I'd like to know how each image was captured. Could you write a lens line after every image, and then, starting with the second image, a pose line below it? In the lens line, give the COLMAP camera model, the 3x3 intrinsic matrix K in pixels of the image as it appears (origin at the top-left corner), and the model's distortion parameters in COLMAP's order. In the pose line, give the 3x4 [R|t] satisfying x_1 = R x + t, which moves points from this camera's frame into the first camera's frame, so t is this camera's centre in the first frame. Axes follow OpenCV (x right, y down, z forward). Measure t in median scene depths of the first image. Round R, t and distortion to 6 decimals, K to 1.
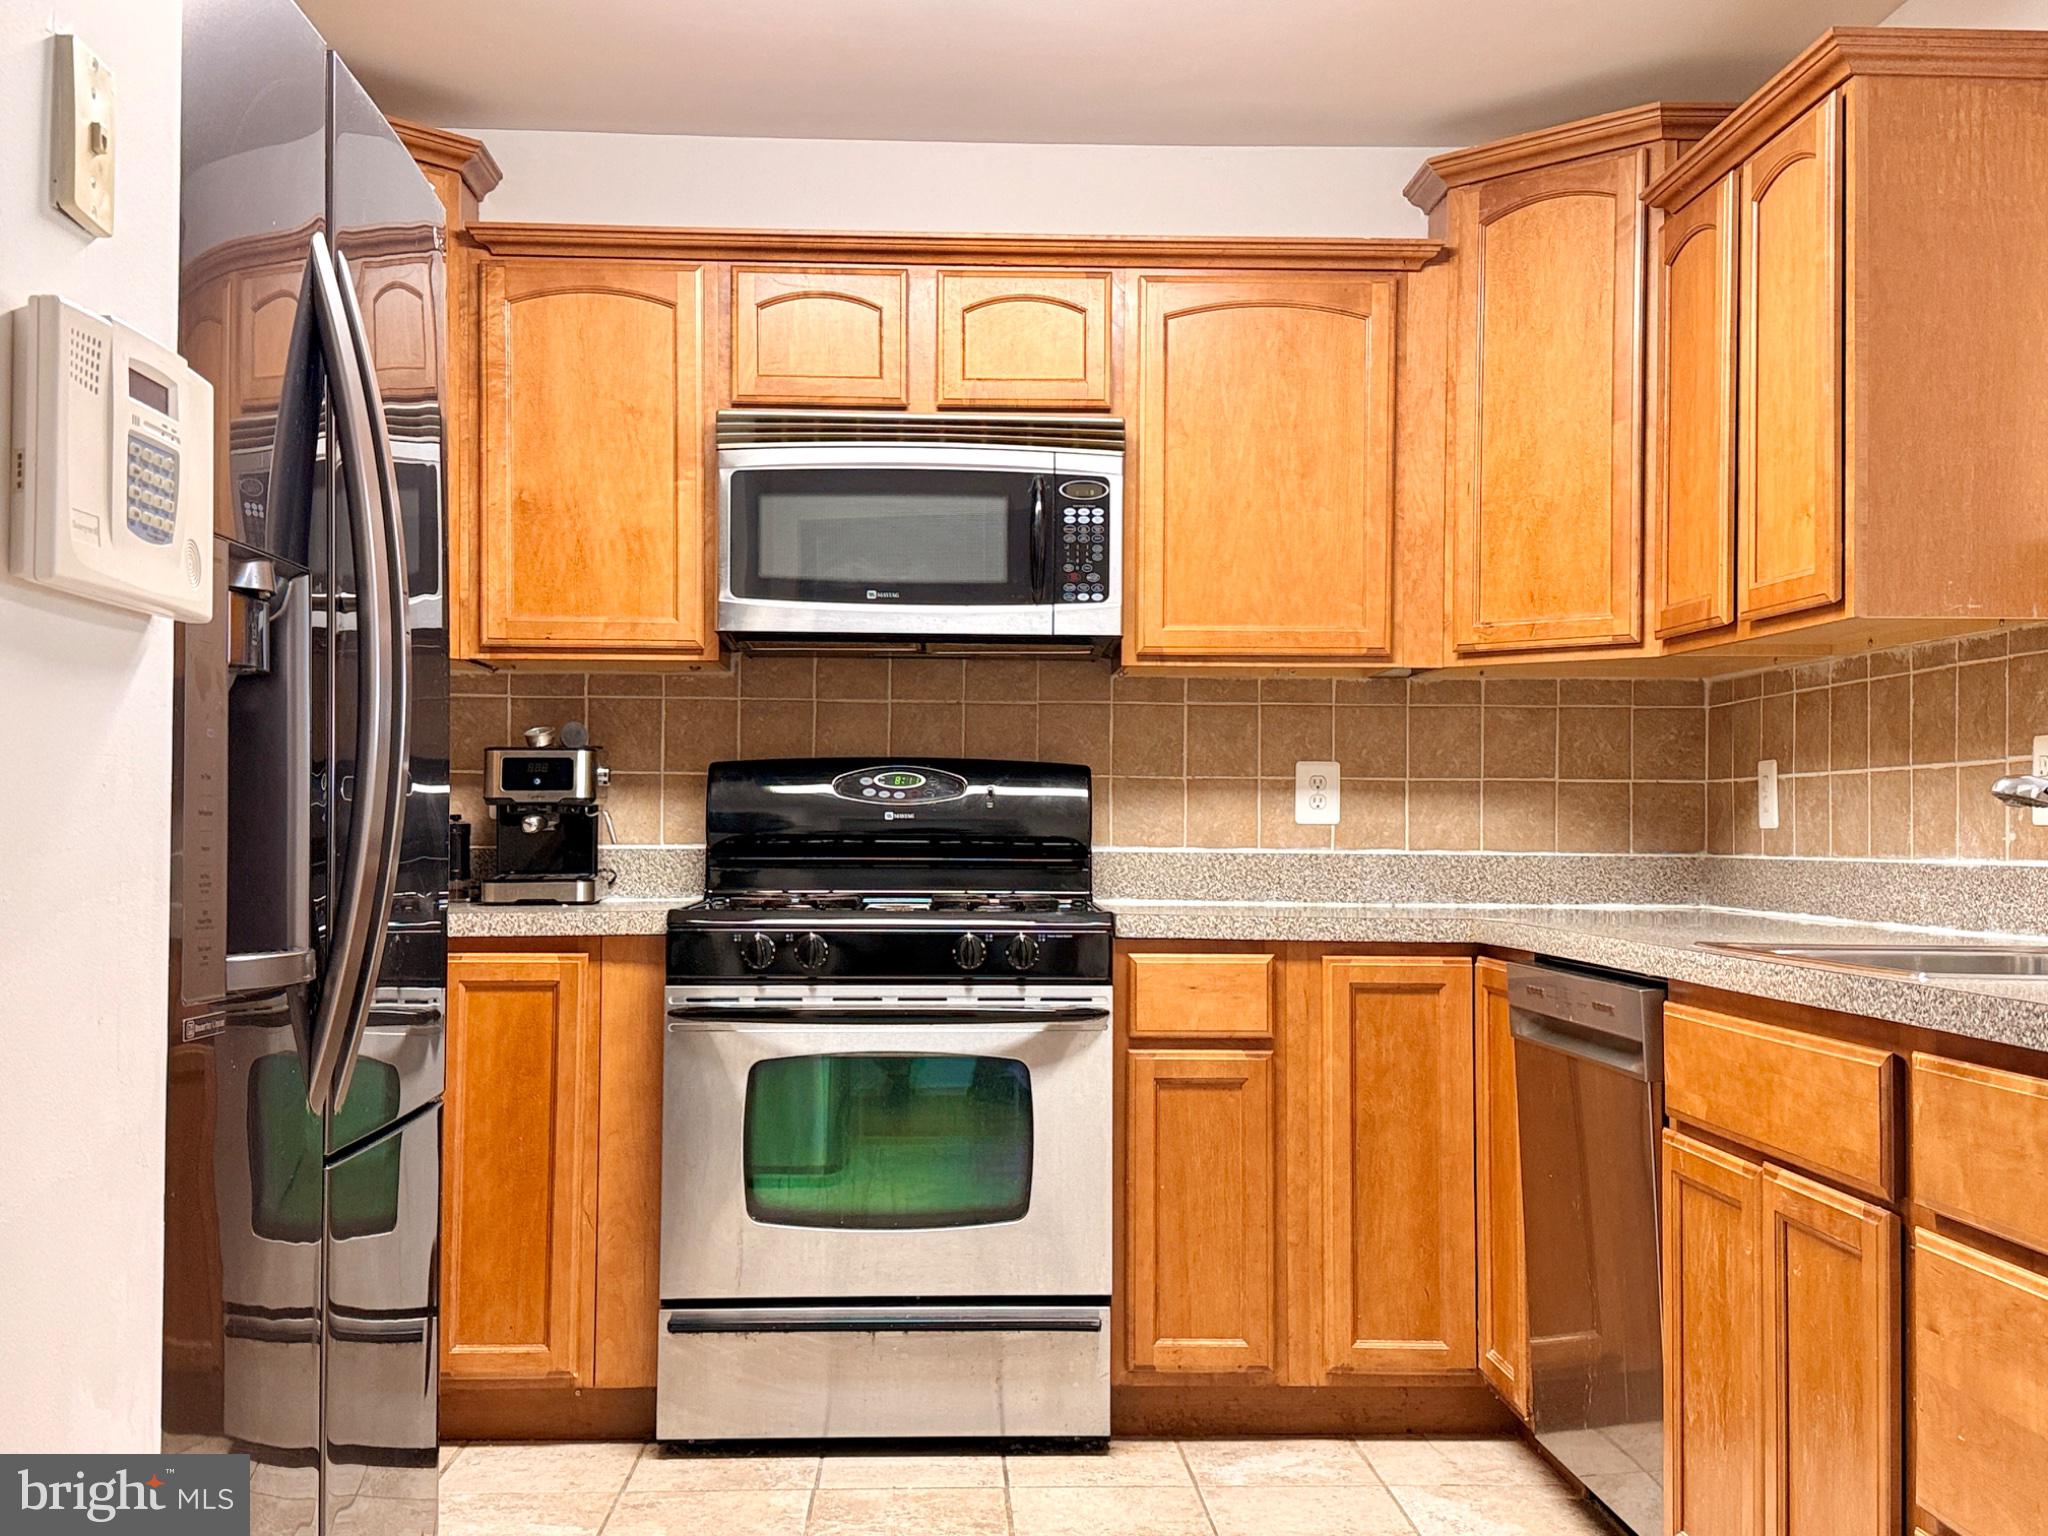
lens RADIAL K [[2082.2, 0, 1019.1], [0, 2082.2, 777.6], [0, 0, 1]] dist [0.136965, 0.000000]
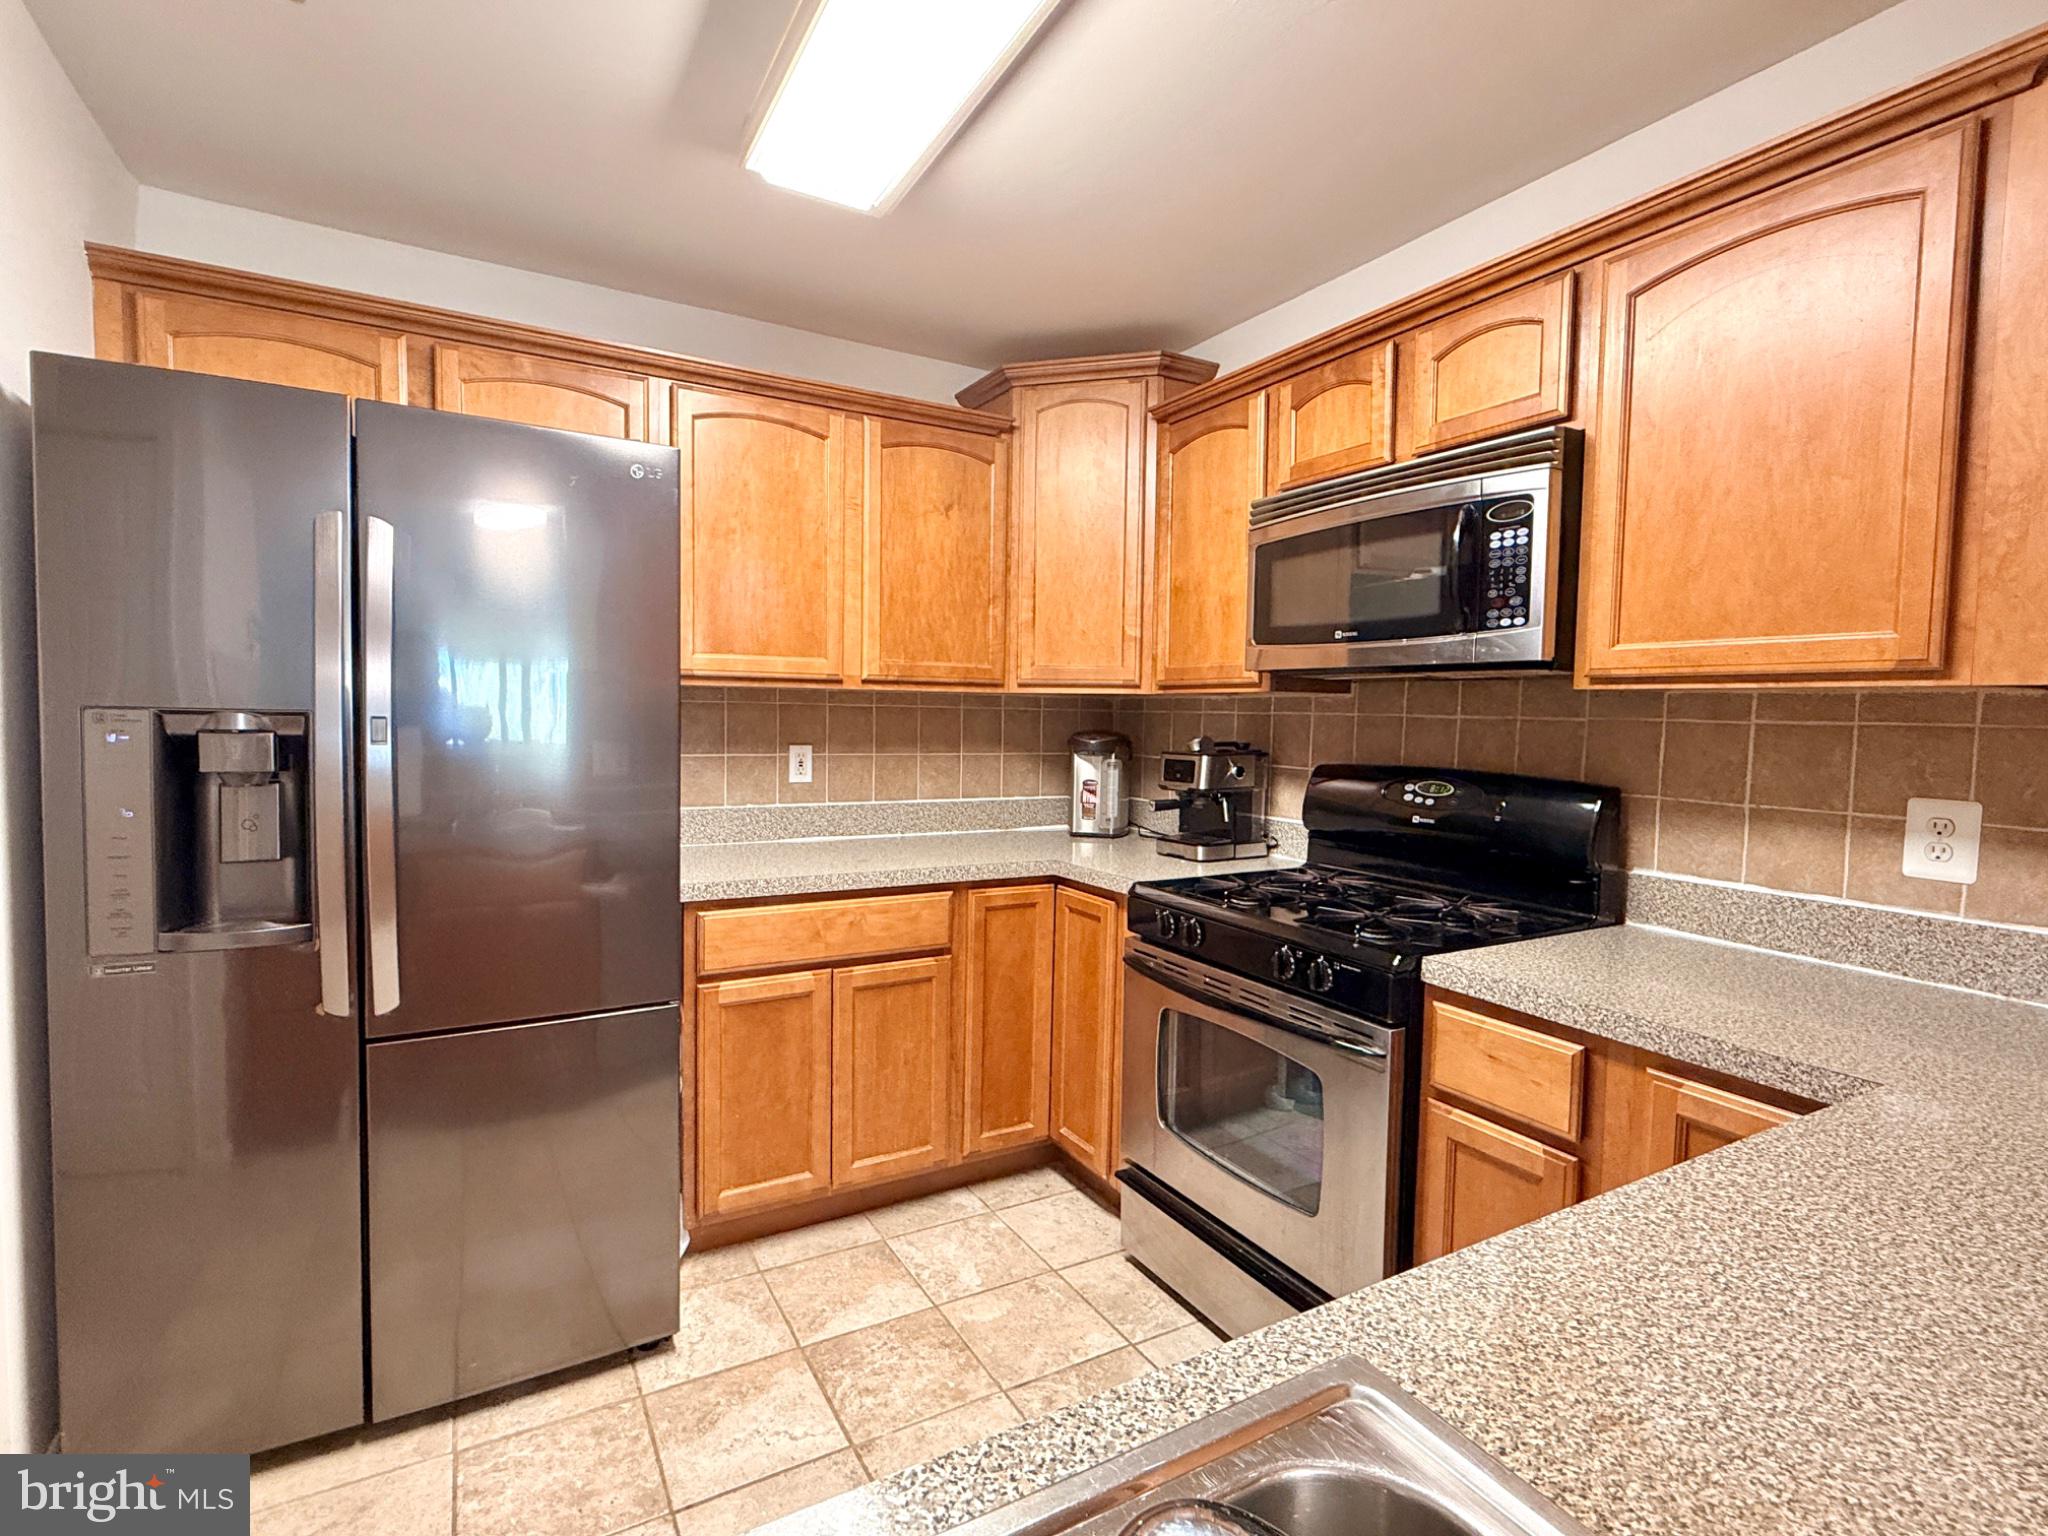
lens RADIAL K [[970.2, 0, 1017.1], [0, 970.2, 768.5], [0, 0, 1]] dist [-0.001786, -0.000346]
pose [[0.465397, 0.054972, -0.883393, 0.325133], [0.006240, 0.997841, 0.065381, -0.048789], [0.885080, -0.035940, 0.464049, 0.576916]]
